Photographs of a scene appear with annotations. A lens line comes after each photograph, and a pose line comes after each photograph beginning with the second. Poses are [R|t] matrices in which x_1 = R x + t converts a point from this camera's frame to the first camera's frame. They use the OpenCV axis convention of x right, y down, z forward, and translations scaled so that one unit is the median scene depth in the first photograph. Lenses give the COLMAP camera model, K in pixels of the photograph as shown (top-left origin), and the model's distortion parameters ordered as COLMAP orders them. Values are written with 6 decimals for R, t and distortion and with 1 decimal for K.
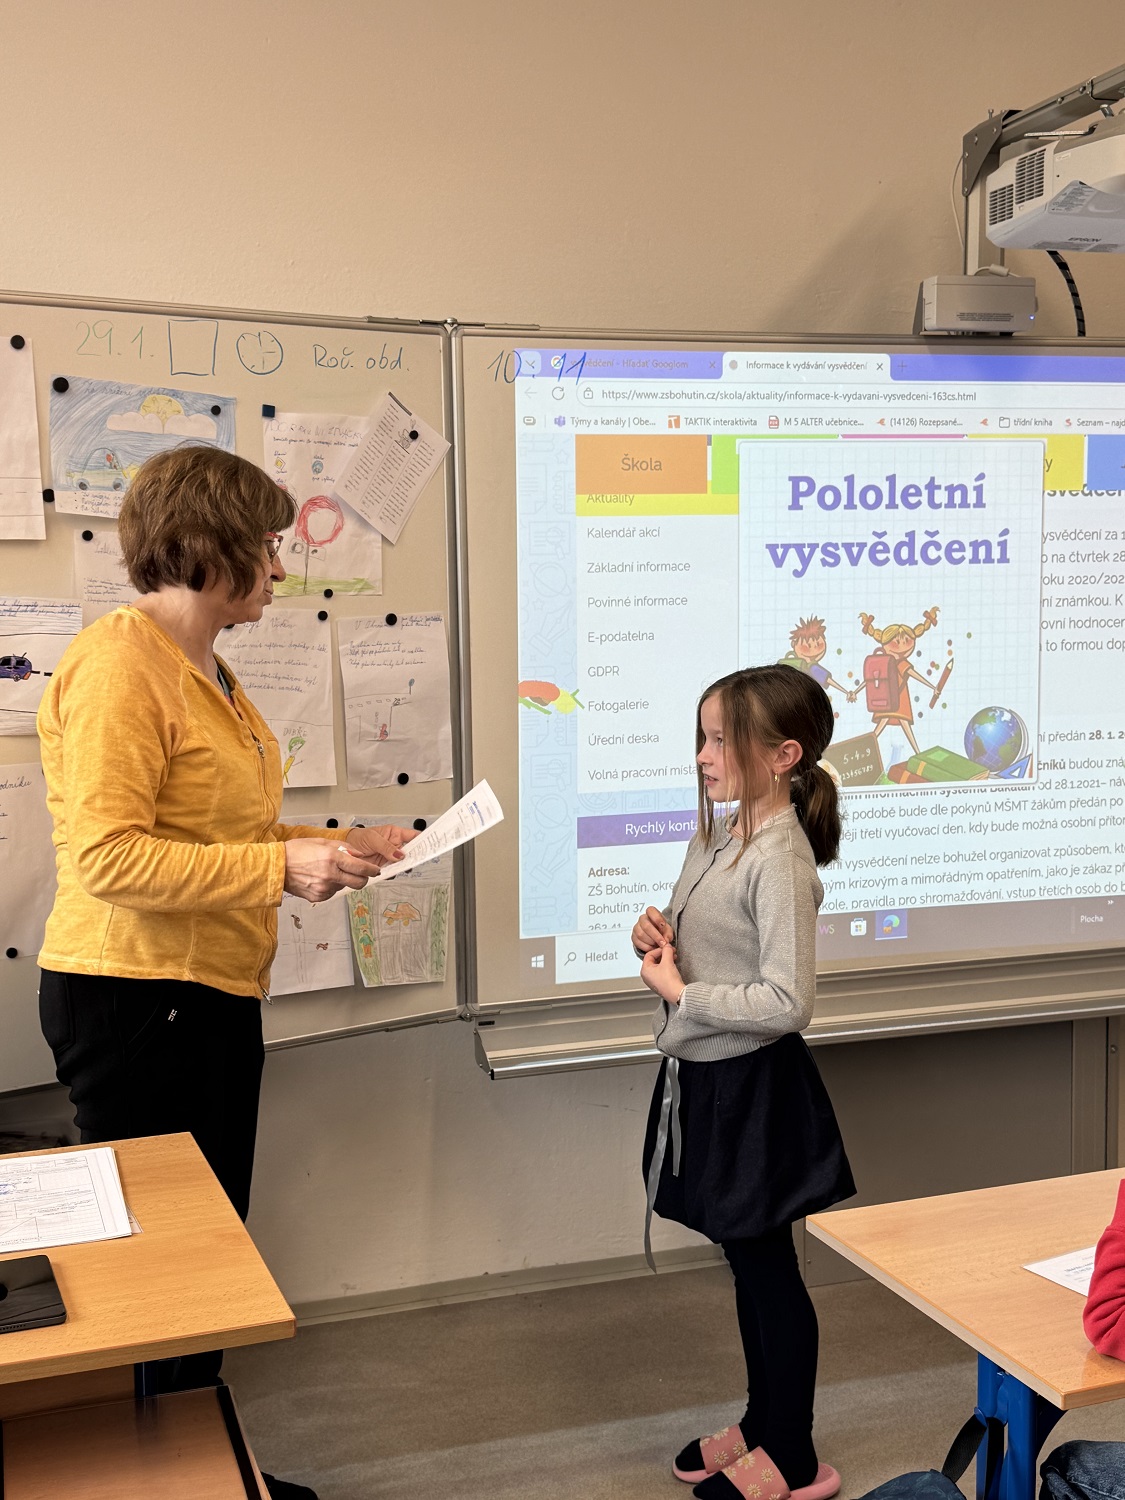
lens RADIAL K [[1744.6, 0, 559.2], [0, 1744.6, 762.4], [0, 0, 1]] dist [0.192549, -0.420464]
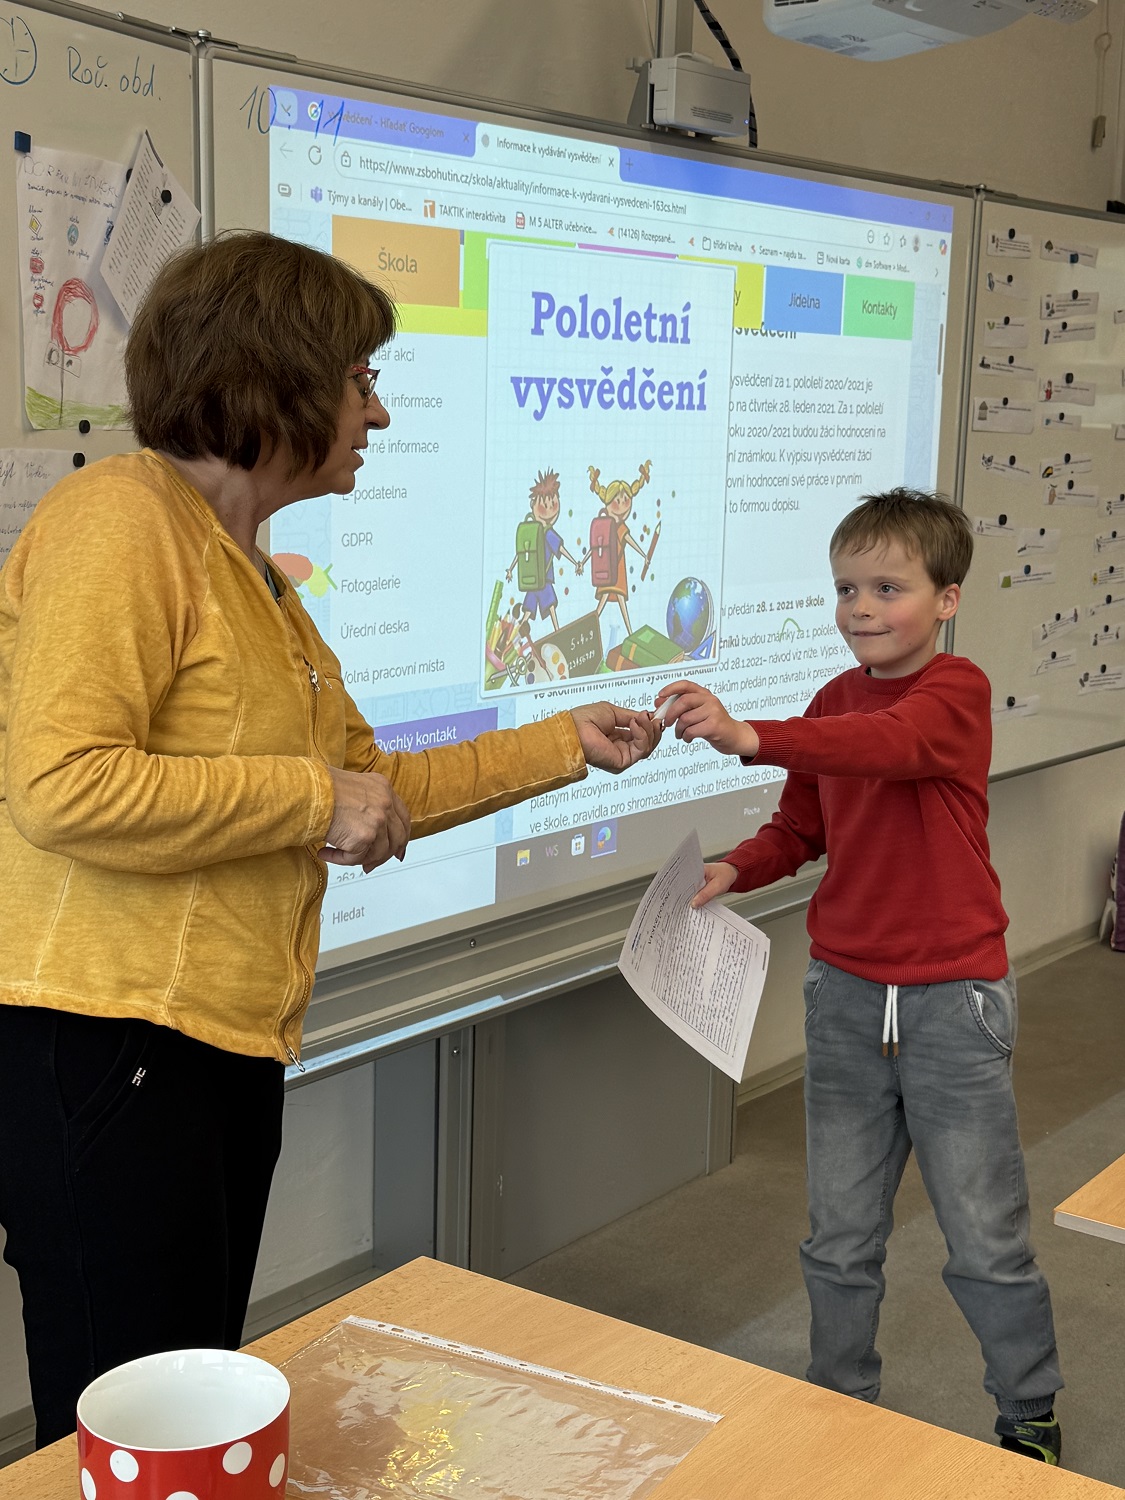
lens RADIAL K [[1997.3, 0, 559.6], [0, 1997.3, 738.0], [0, 0, 1]] dist [0.186083, -0.388082]
pose [[0.834407, -0.058189, 0.548068, -0.377261], [0.023409, 0.997255, 0.070241, -0.025291], [-0.550651, -0.045780, 0.833479, 0.227911]]
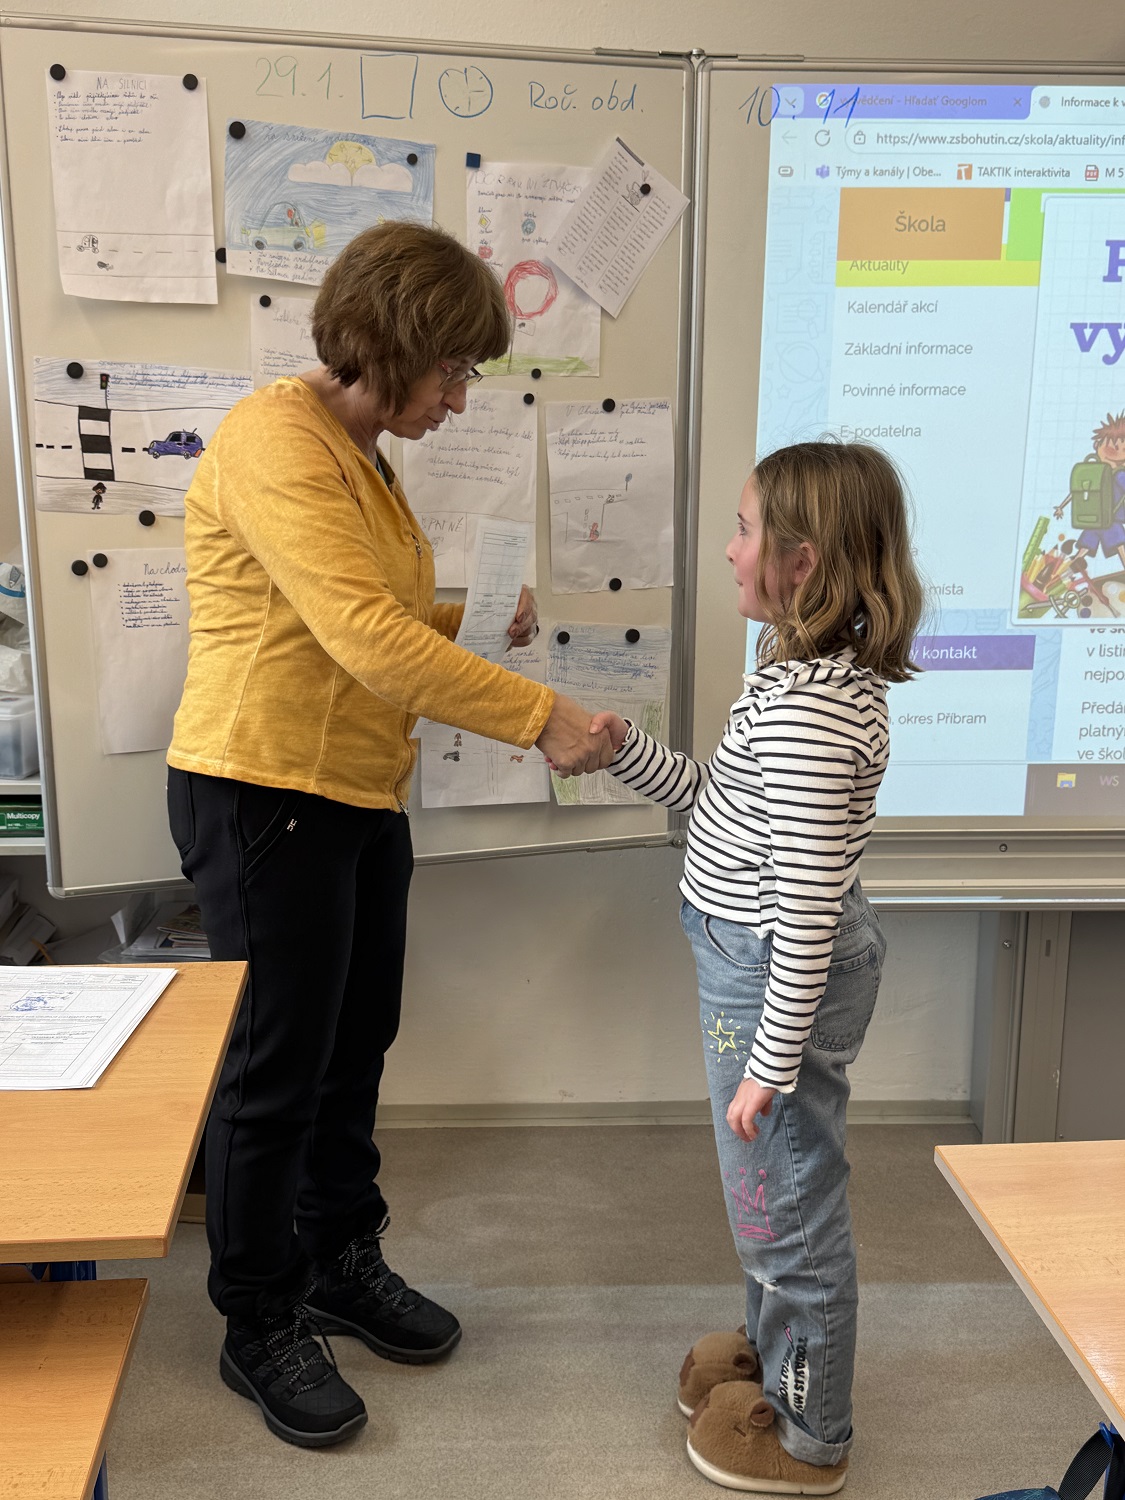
lens RADIAL K [[1589.4, 0, 562.7], [0, 1589.4, 758.6], [0, 0, 1]] dist [0.199368, -0.472566]
pose [[0.963662, 0.080349, -0.254754, 0.099599], [-0.048319, 0.990390, 0.129587, -0.006892], [0.262718, -0.112569, 0.958284, 0.171594]]
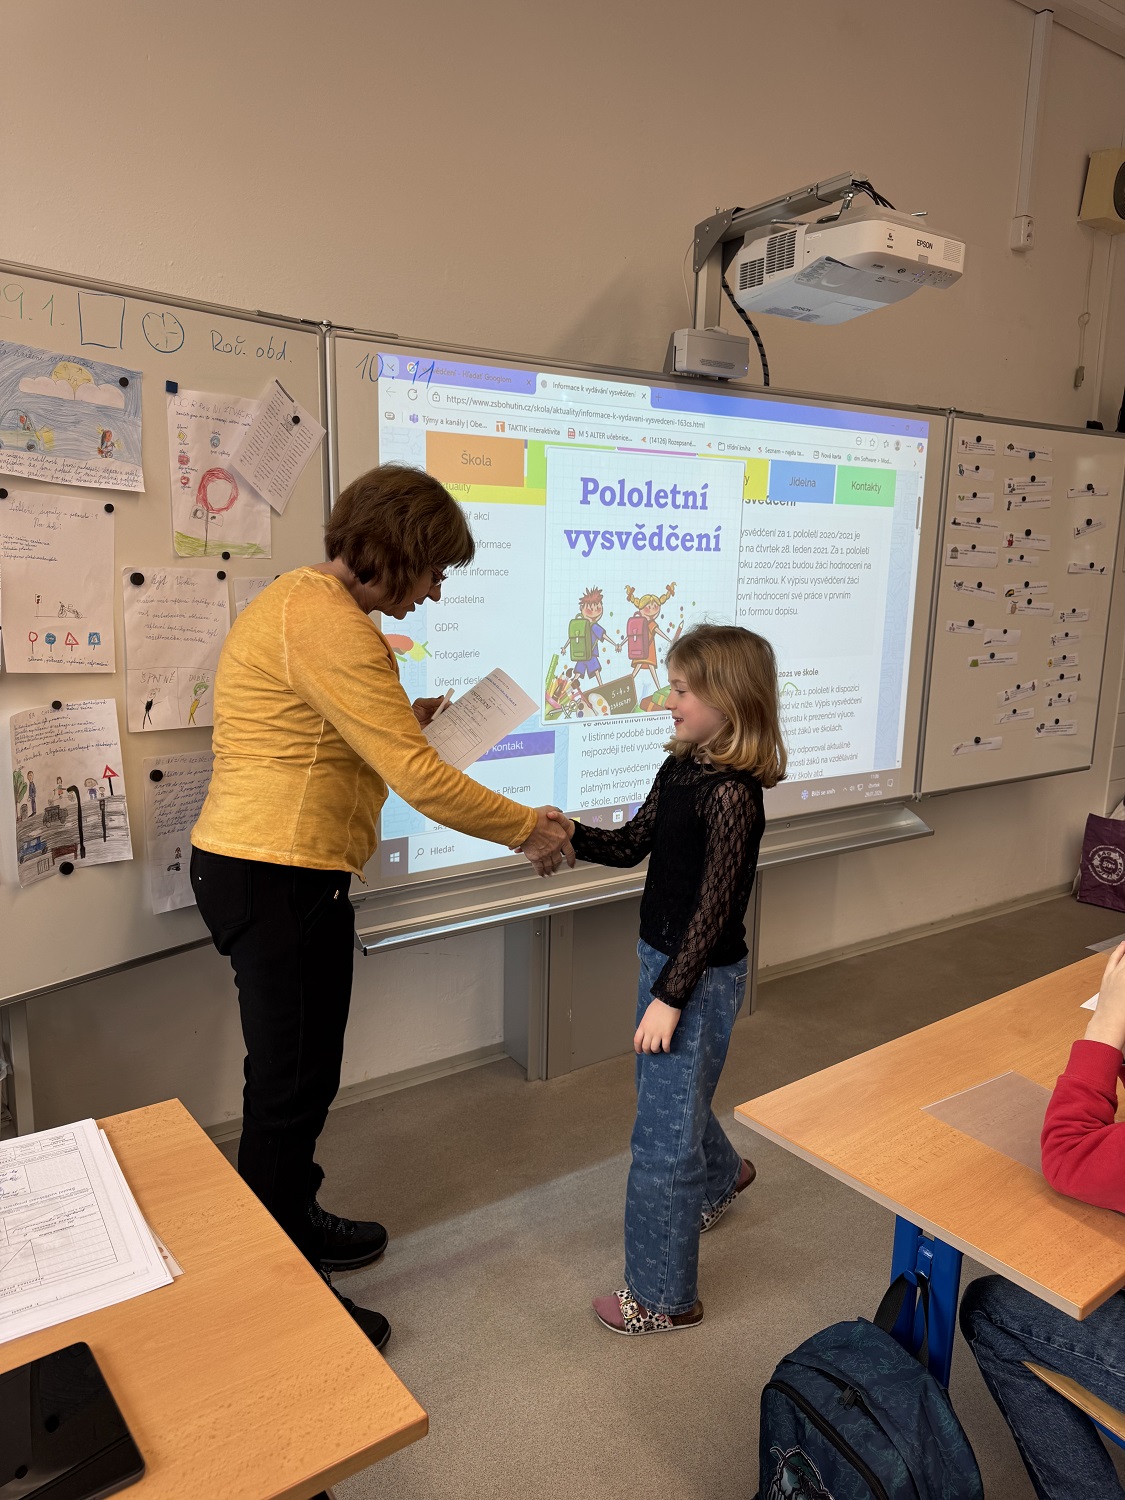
lens RADIAL K [[1037.4, 0, 550.5], [0, 1037.4, 748.9], [0, 0, 1]] dist [0.191790, -0.425607]
pose [[0.961157, -0.018625, 0.275372, -0.110282], [-0.002928, 0.996976, 0.077651, -0.023103], [-0.275986, -0.075441, 0.958197, 0.252426]]
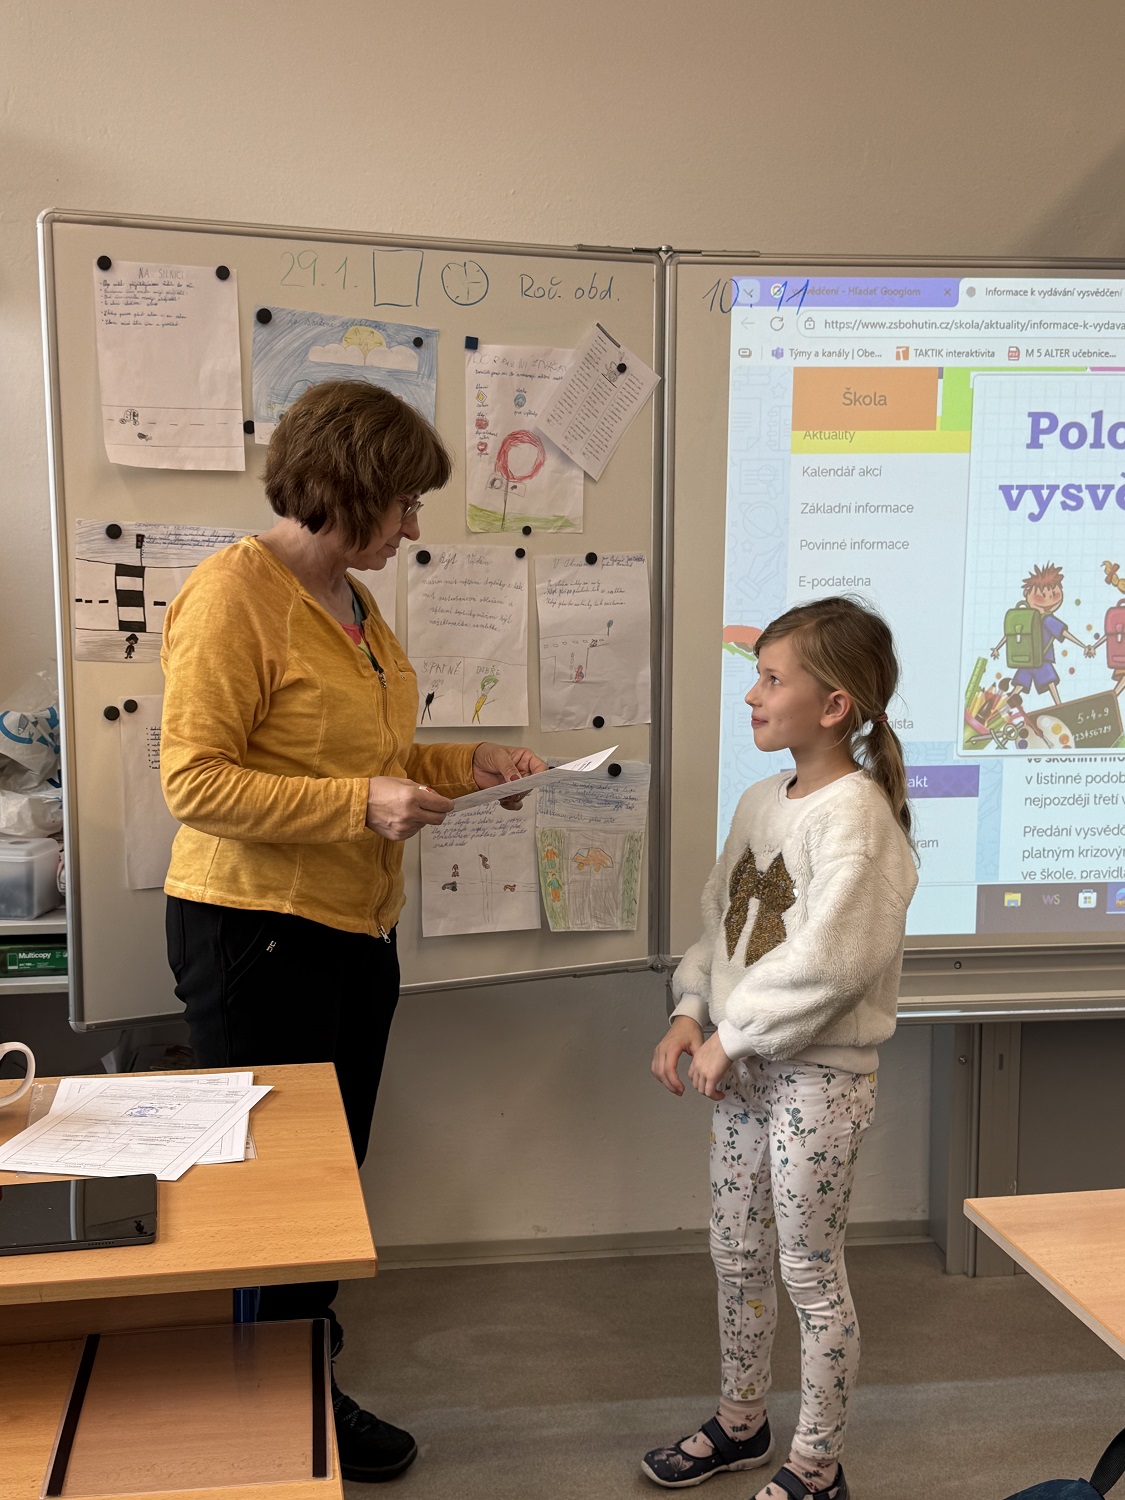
lens RADIAL K [[1744.6, 0, 559.2], [0, 1744.6, 762.4], [0, 0, 1]] dist [0.192549, -0.420464]
pose [[0.985254, 0.040020, -0.166349, 0.050277], [-0.035401, 0.998903, 0.030643, 0.002580], [0.167393, -0.024302, 0.985591, 0.029229]]
